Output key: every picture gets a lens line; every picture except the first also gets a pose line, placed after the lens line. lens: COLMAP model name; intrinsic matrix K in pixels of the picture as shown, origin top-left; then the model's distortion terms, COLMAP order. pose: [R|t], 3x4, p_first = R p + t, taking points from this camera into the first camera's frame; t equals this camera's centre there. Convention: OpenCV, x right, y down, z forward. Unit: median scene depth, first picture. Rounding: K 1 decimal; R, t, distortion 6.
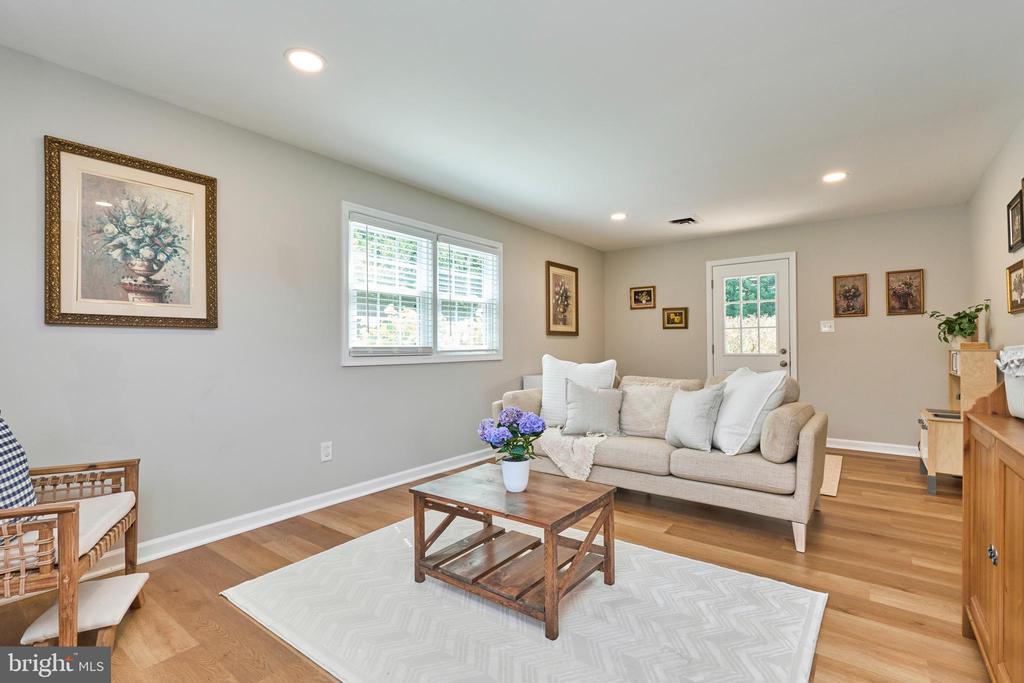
lens RADIAL K [[473.8, 0, 512.5], [0, 473.8, 345.7], [0, 0, 1]] dist [0.000938, 0.000130]
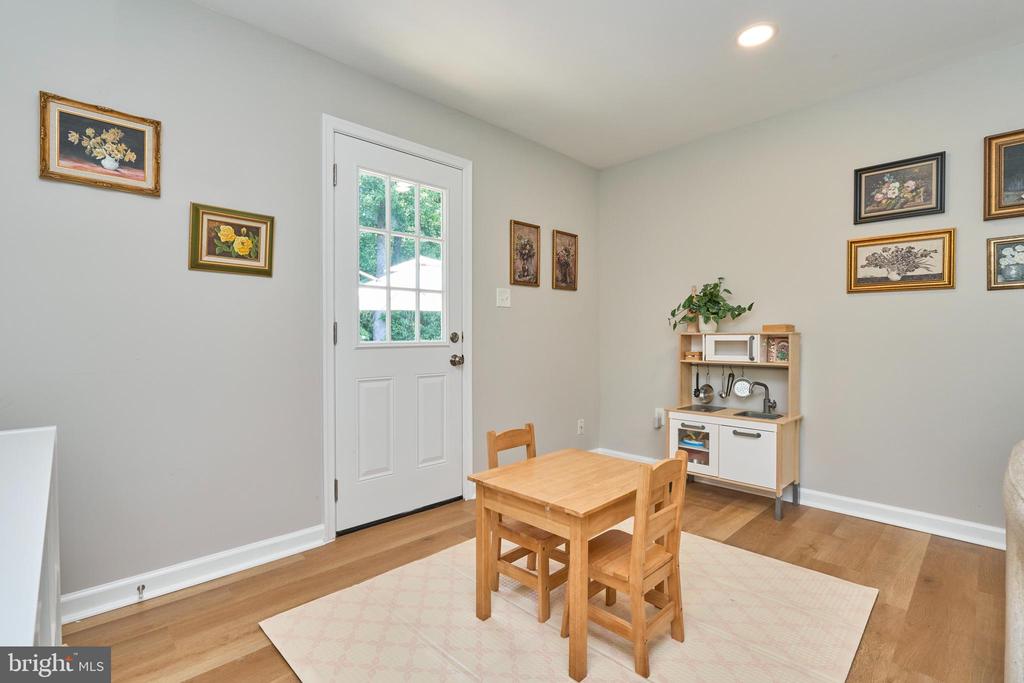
lens RADIAL K [[479.6, 0, 514.3], [0, 479.6, 342.4], [0, 0, 1]] dist [-0.003169, -0.000650]
pose [[0.144258, -0.008578, 0.989503, 0.037509], [-0.004118, 0.999949, 0.009268, 0.012730], [-0.989532, -0.005412, 0.144215, 0.906955]]
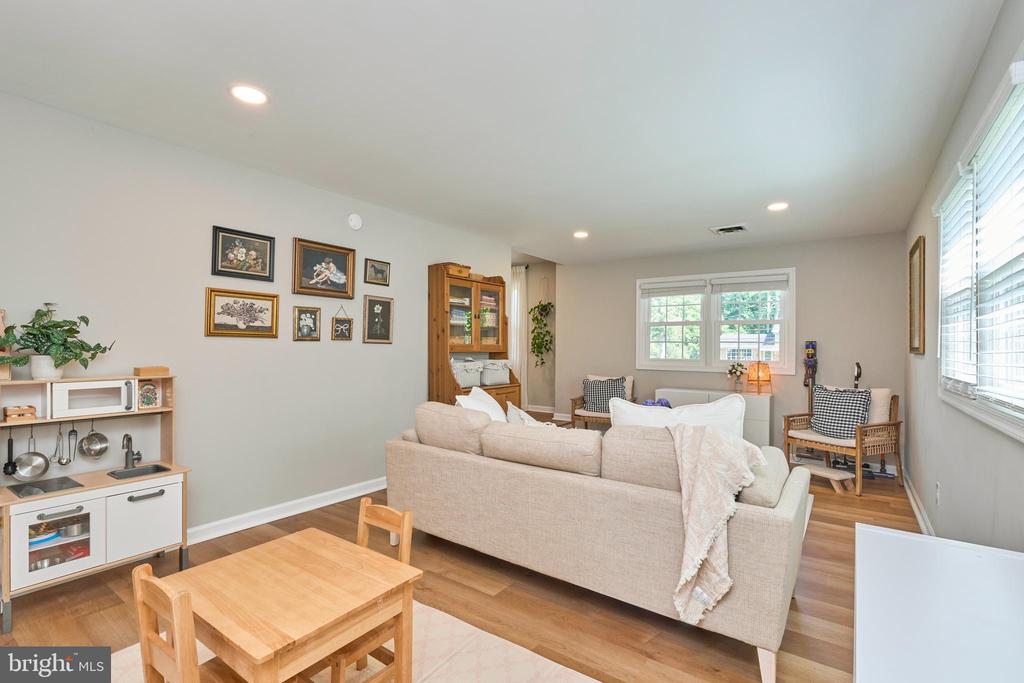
lens RADIAL K [[479.6, 0, 514.3], [0, 479.6, 342.4], [0, 0, 1]] dist [-0.003169, -0.000650]
pose [[-0.999327, -0.005740, -0.036218, 0.274843], [-0.005380, 0.999935, -0.010030, -0.028689], [0.036273, -0.009828, -0.999294, 1.218712]]
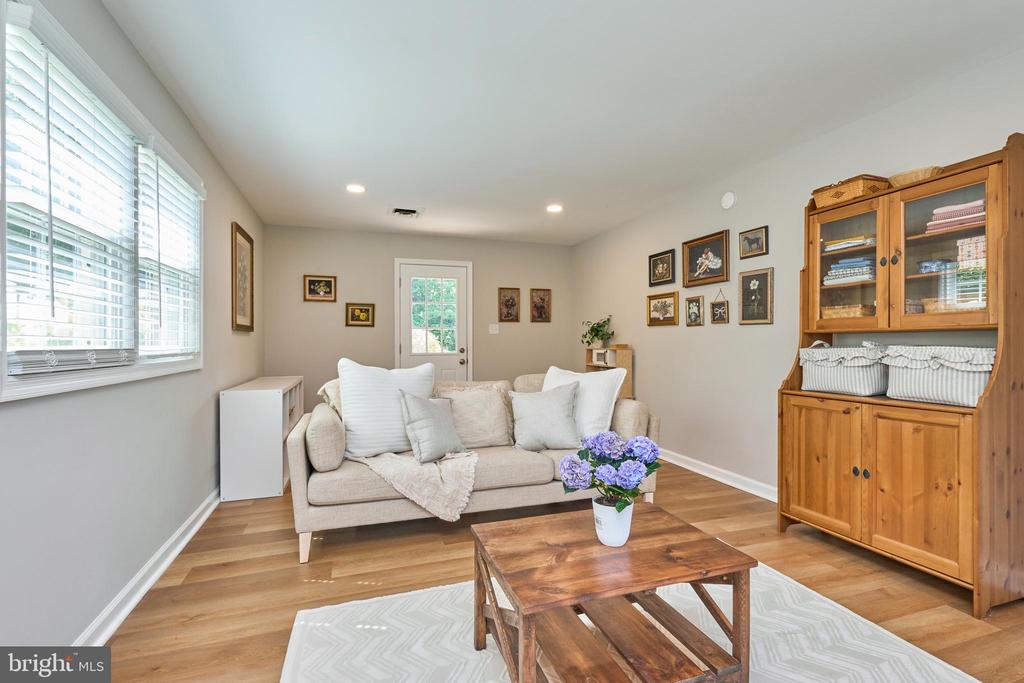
lens RADIAL K [[473.8, 0, 512.5], [0, 473.8, 345.7], [0, 0, 1]] dist [0.000938, 0.000130]
pose [[0.556004, -0.001162, 0.831179, -0.300973], [-0.003339, 0.999988, 0.003631, -0.003823], [-0.831173, -0.004794, 0.555993, 0.305564]]
